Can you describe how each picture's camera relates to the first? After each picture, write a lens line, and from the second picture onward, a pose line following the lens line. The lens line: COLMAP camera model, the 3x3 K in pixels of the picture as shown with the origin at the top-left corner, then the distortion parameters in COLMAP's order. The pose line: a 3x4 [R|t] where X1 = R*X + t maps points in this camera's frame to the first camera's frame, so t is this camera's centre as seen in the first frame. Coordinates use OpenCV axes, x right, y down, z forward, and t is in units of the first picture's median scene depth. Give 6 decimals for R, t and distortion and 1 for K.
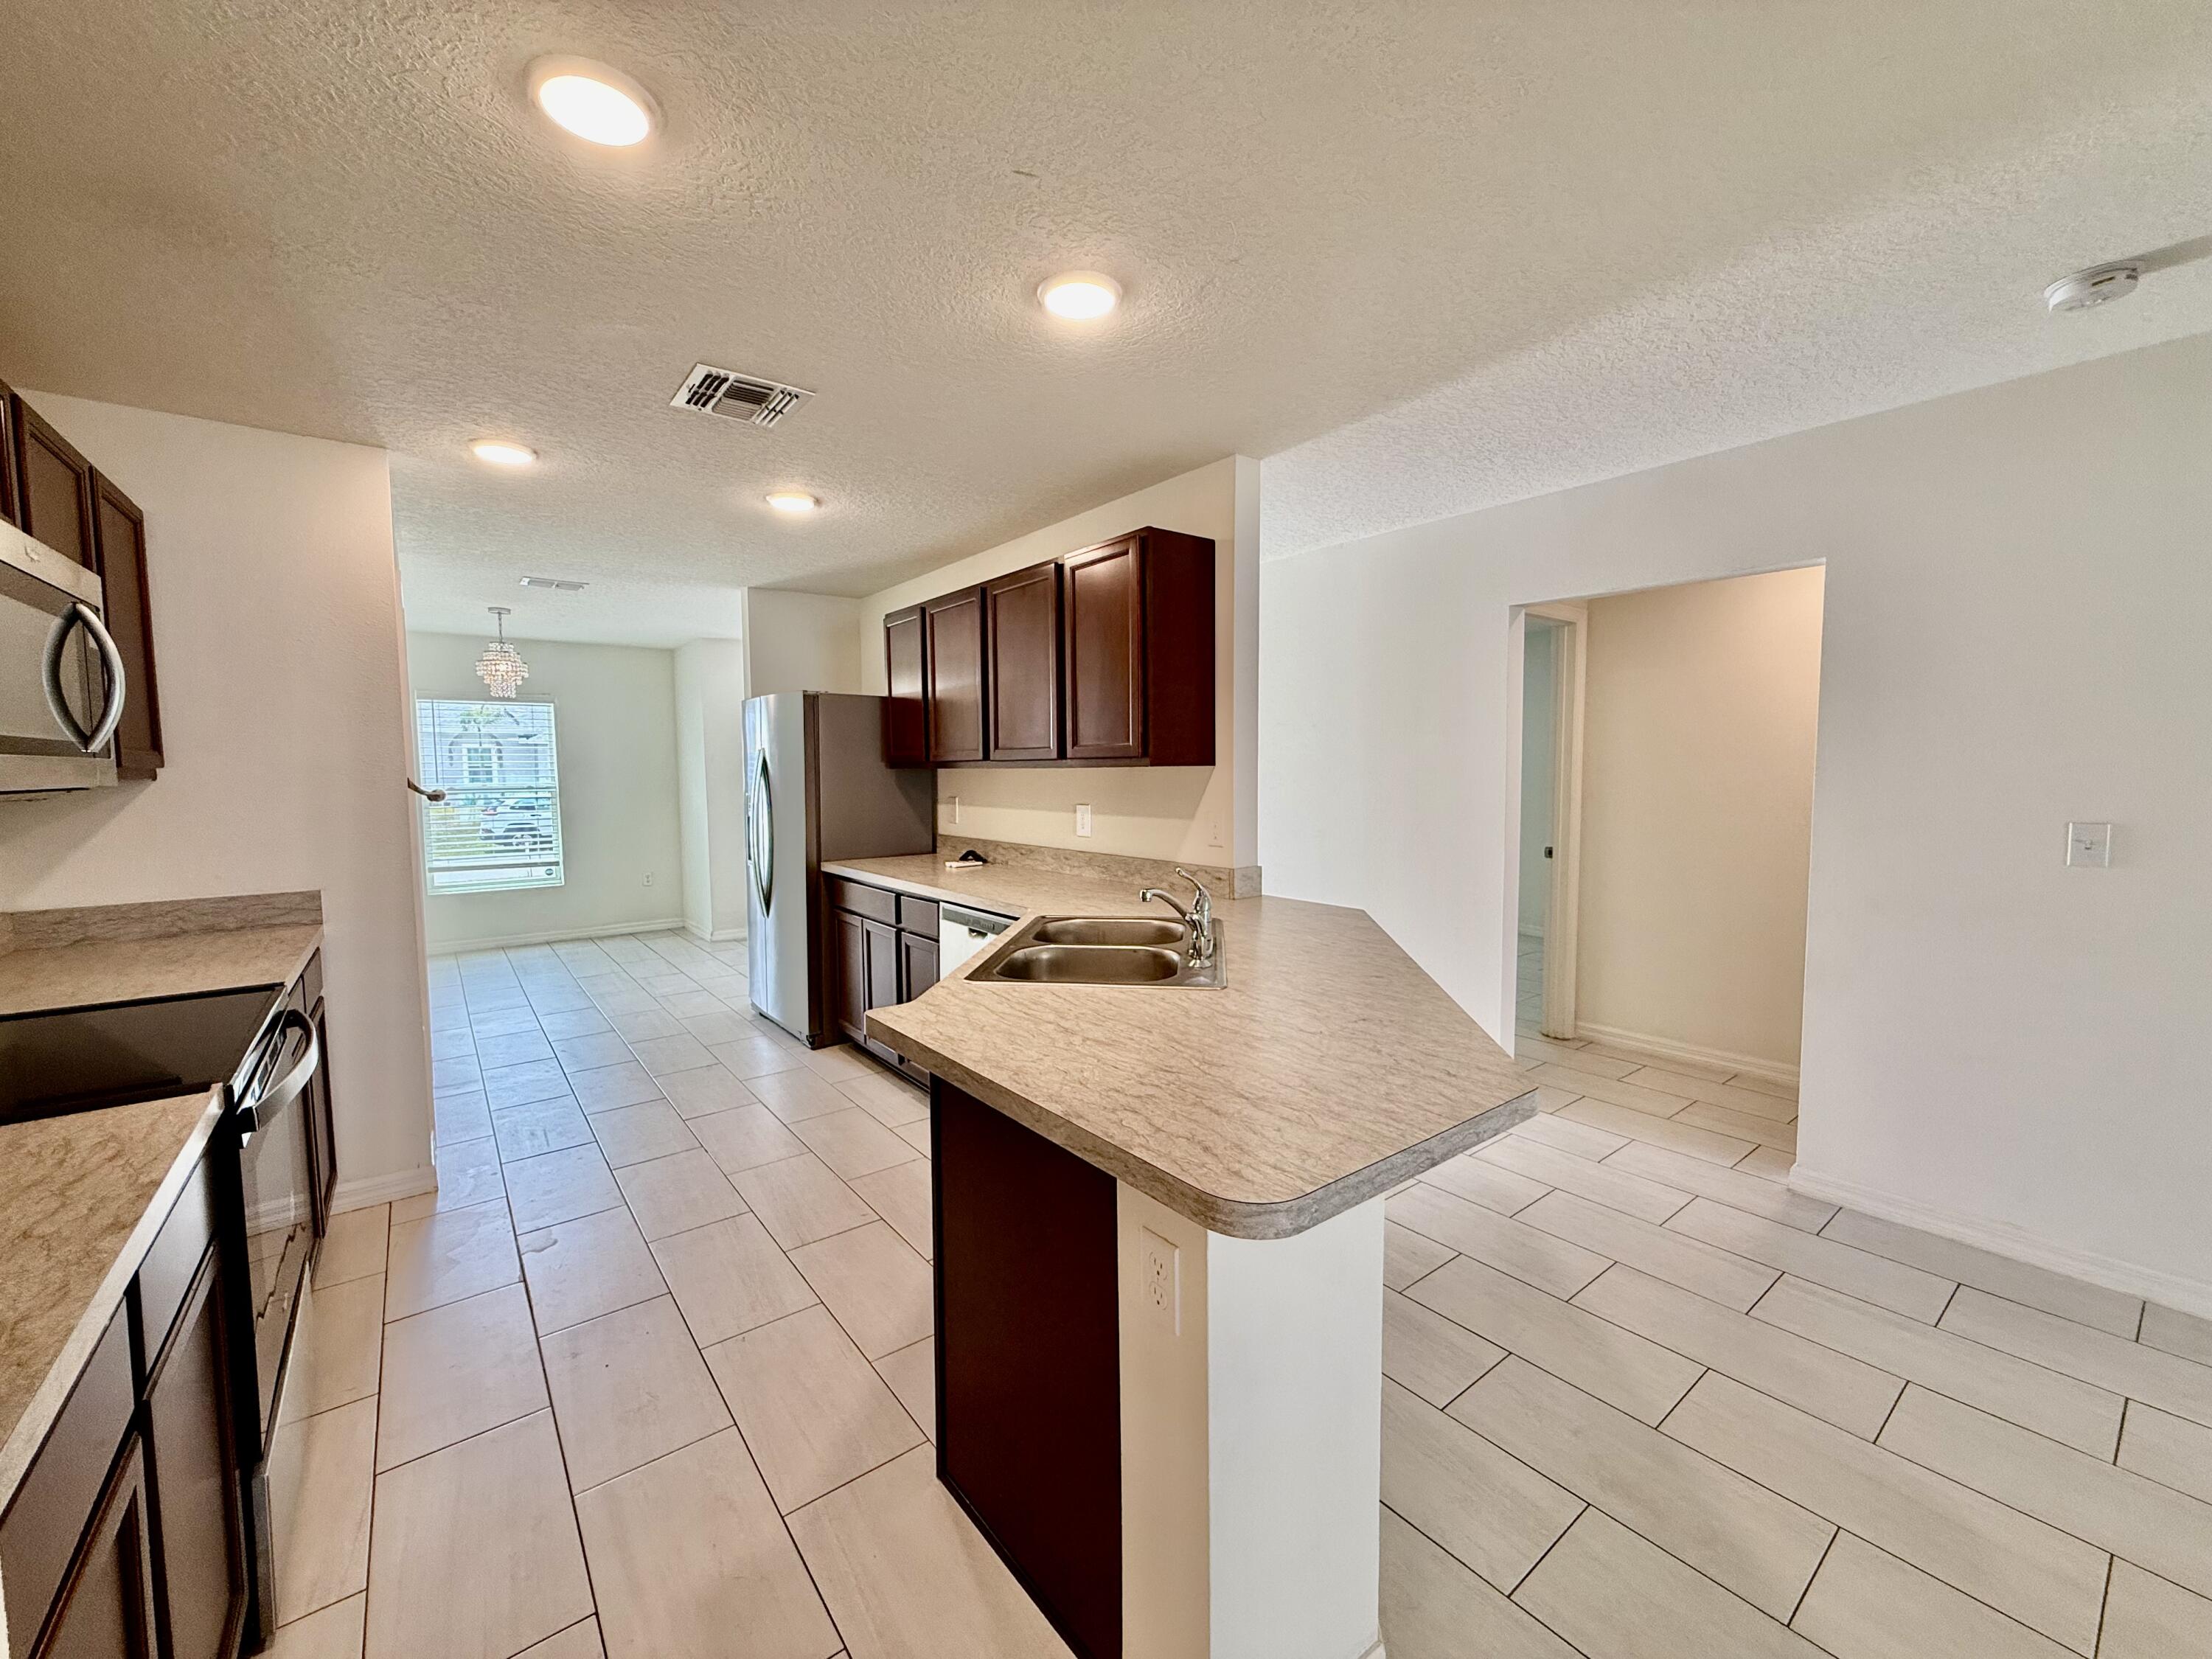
lens RADIAL K [[881.8, 0, 1114.0], [0, 881.8, 829.2], [0, 0, 1]] dist [0.000690, 0.000630]
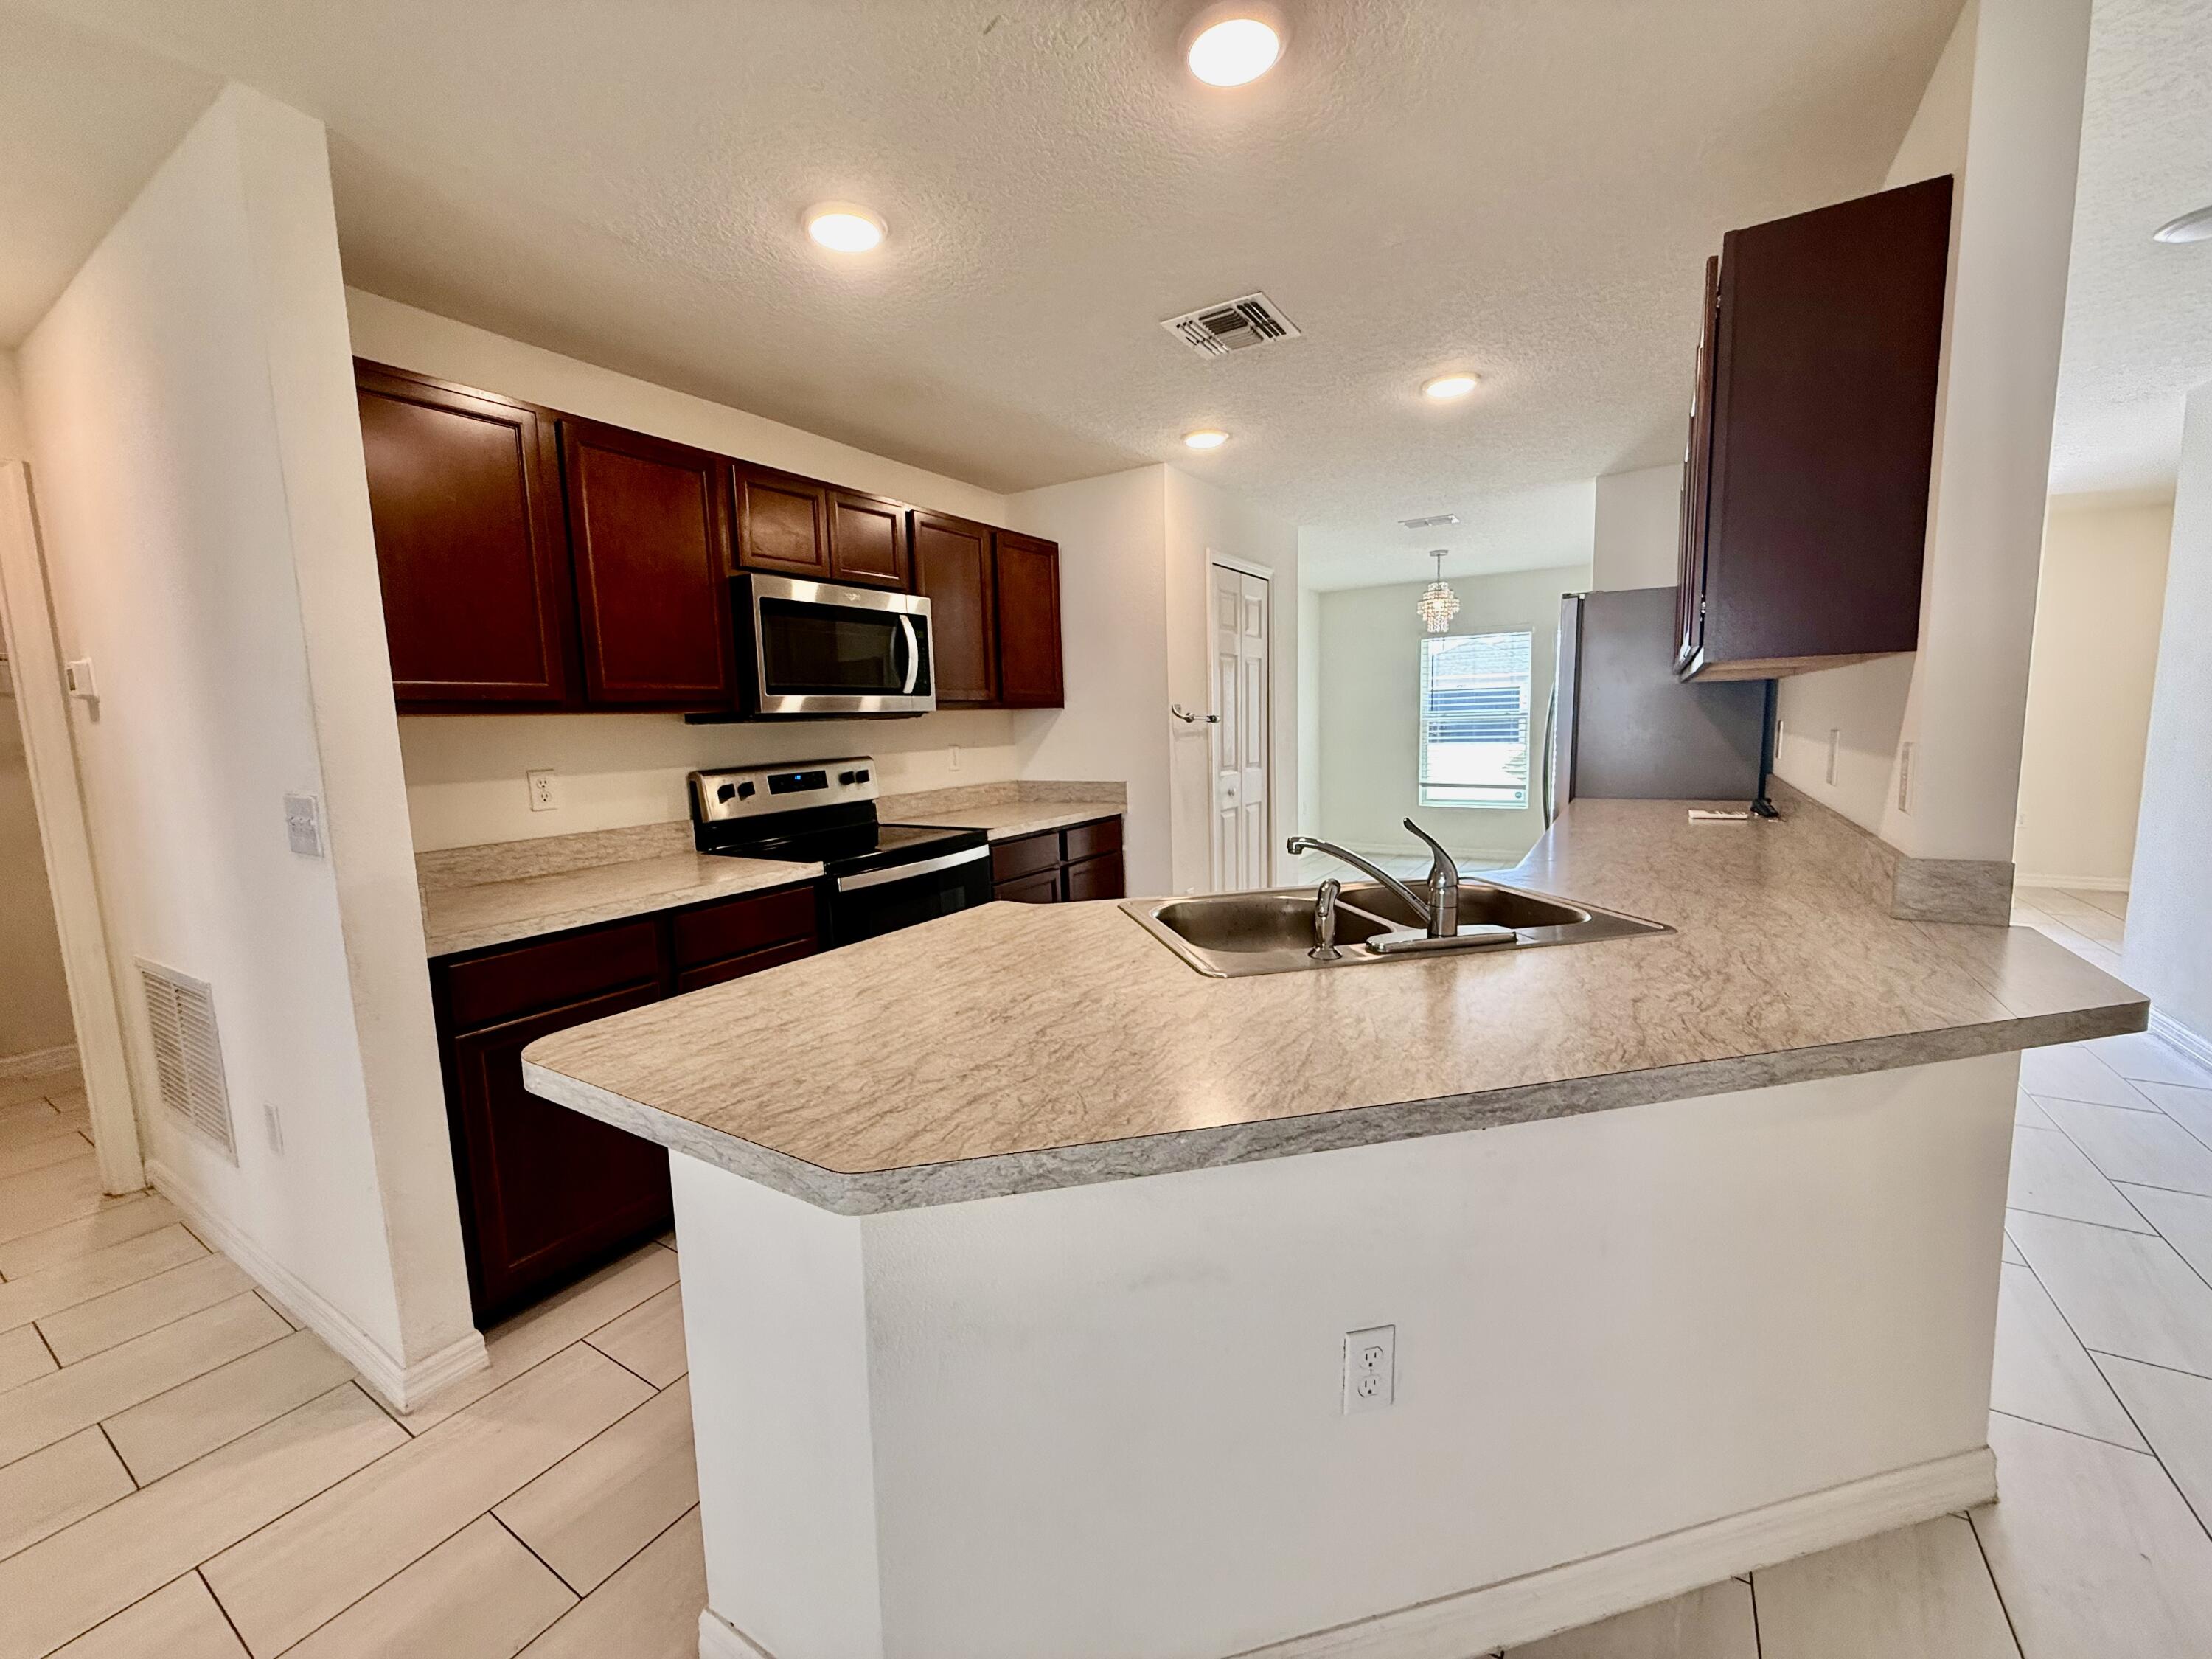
lens RADIAL K [[881.8, 0, 1088.1], [0, 881.8, 833.2], [0, 0, 1]] dist [0.000690, 0.000630]
pose [[0.332956, 0.117868, -0.935546, 0.571936], [-0.039429, 0.993029, 0.111078, -0.008830], [0.942118, -0.000097, 0.335283, 0.506222]]
